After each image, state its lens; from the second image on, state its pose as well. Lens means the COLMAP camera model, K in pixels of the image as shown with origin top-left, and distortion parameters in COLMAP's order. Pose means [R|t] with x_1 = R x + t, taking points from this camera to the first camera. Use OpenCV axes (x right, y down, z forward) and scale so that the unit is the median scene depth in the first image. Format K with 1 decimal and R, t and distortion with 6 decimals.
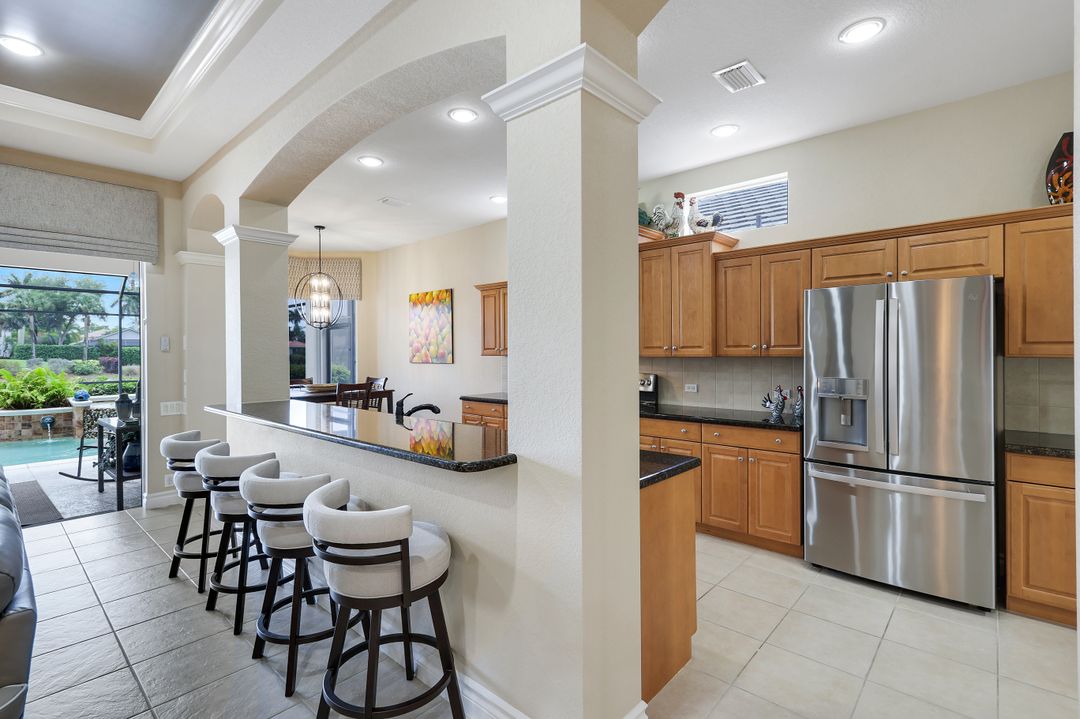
lens RADIAL K [[508.5, 0, 540.5], [0, 508.5, 351.8], [0, 0, 1]] dist [0.002894, 0.001316]
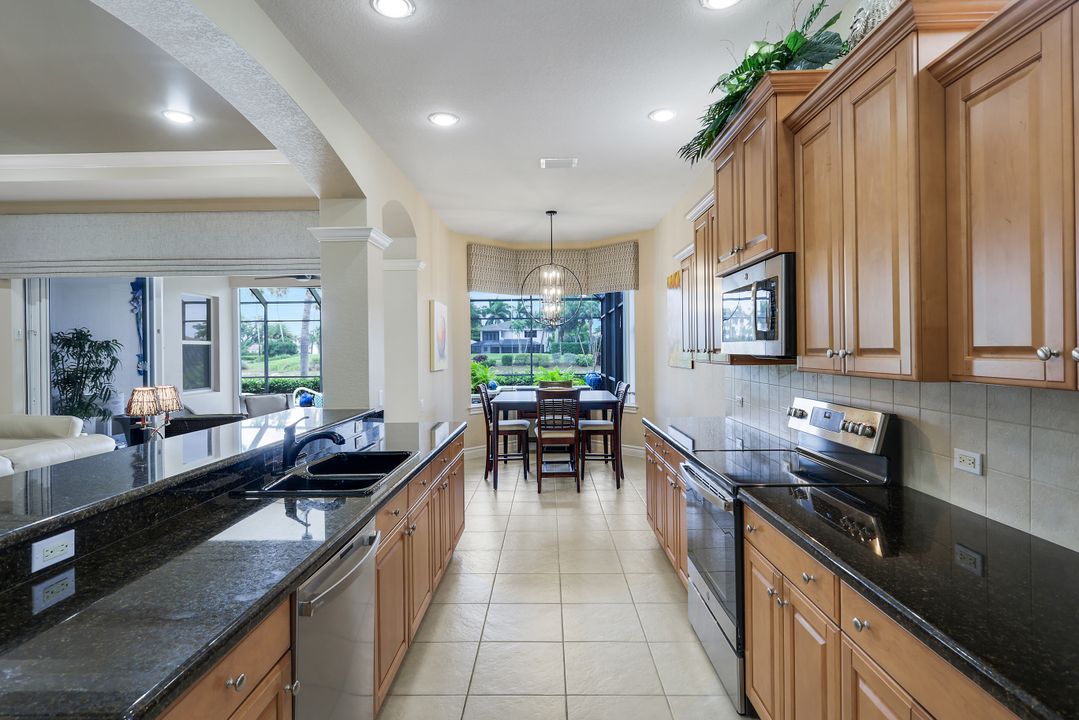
lens RADIAL K [[542.2, 0, 540.3], [0, 542.2, 352.6], [0, 0, 1]] dist [-0.005697, 0.003753]
pose [[0.660664, 0.002884, -0.750676, 0.248625], [0.005773, 0.999944, 0.008922, -0.007723], [0.750660, -0.010228, 0.660610, 0.330069]]
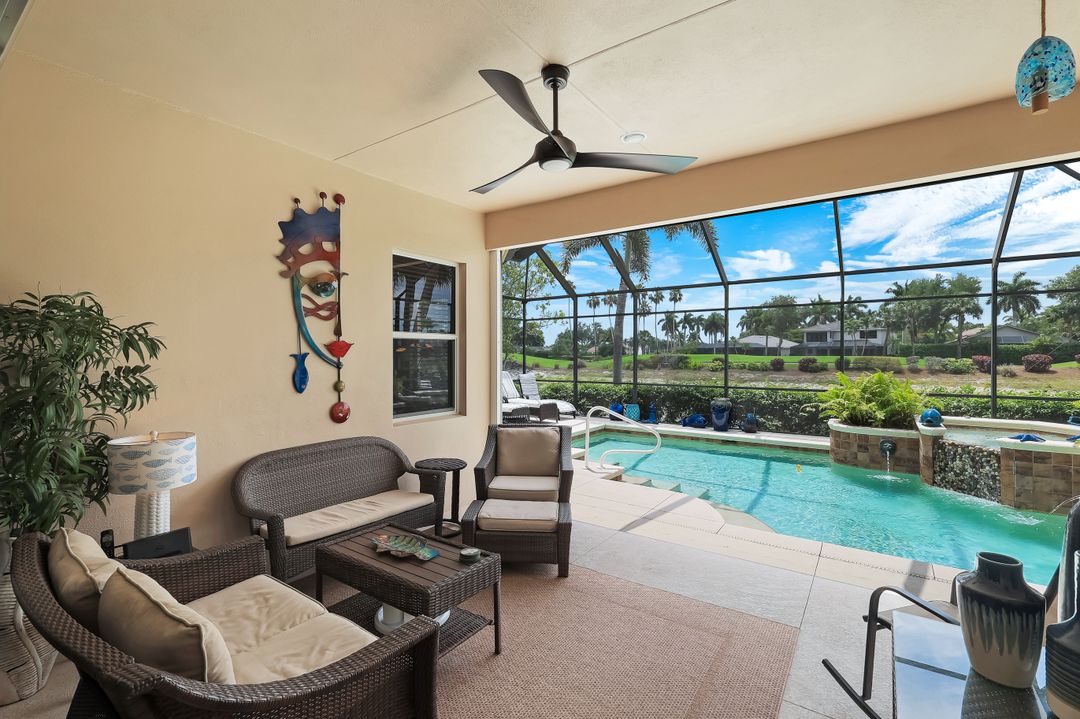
lens RADIAL K [[476.1, 0, 540.6], [0, 476.1, 354.7], [0, 0, 1]] dist [0.006998, -0.003111]
pose [[0.120312, 0.007230, -0.992710, -0.523031], [0.002266, 0.999969, 0.007557, -0.002505], [0.992734, -0.003159, 0.120291, 0.639212]]
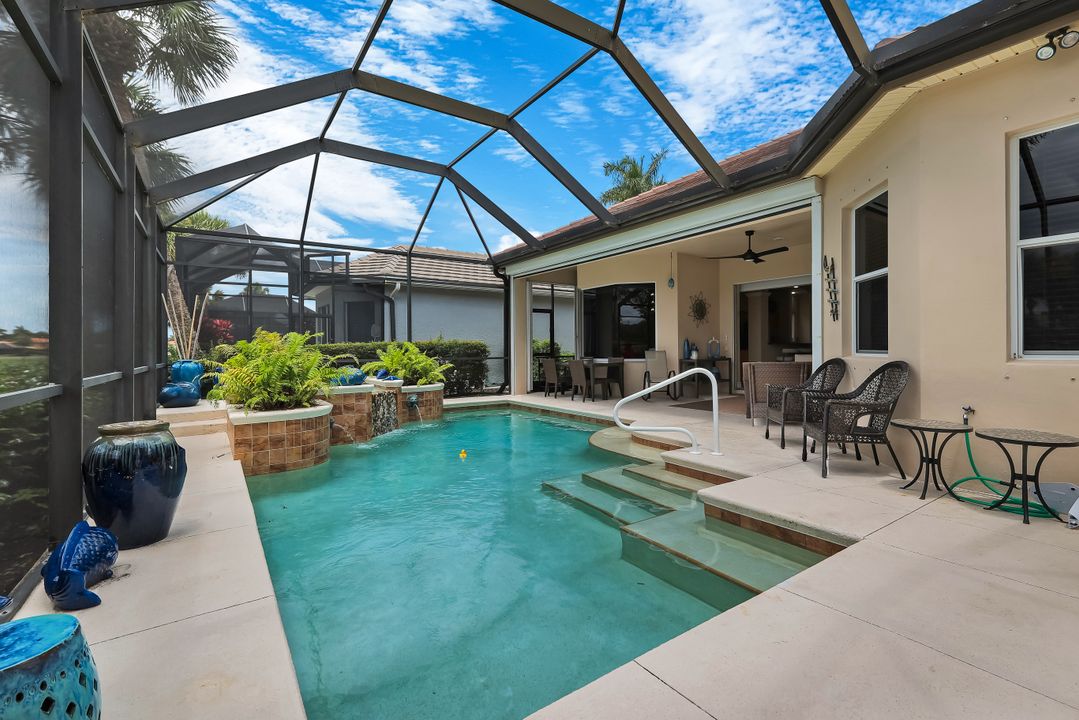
lens RADIAL K [[475.7, 0, 540.2], [0, 475.7, 353.1], [0, 0, 1]] dist [0.006998, -0.003111]
pose [[0.235071, -0.002192, 0.971976, -2.166944], [0.006851, 0.999976, 0.000599, 0.085353], [-0.971954, 0.006518, 0.235081, 0.935103]]
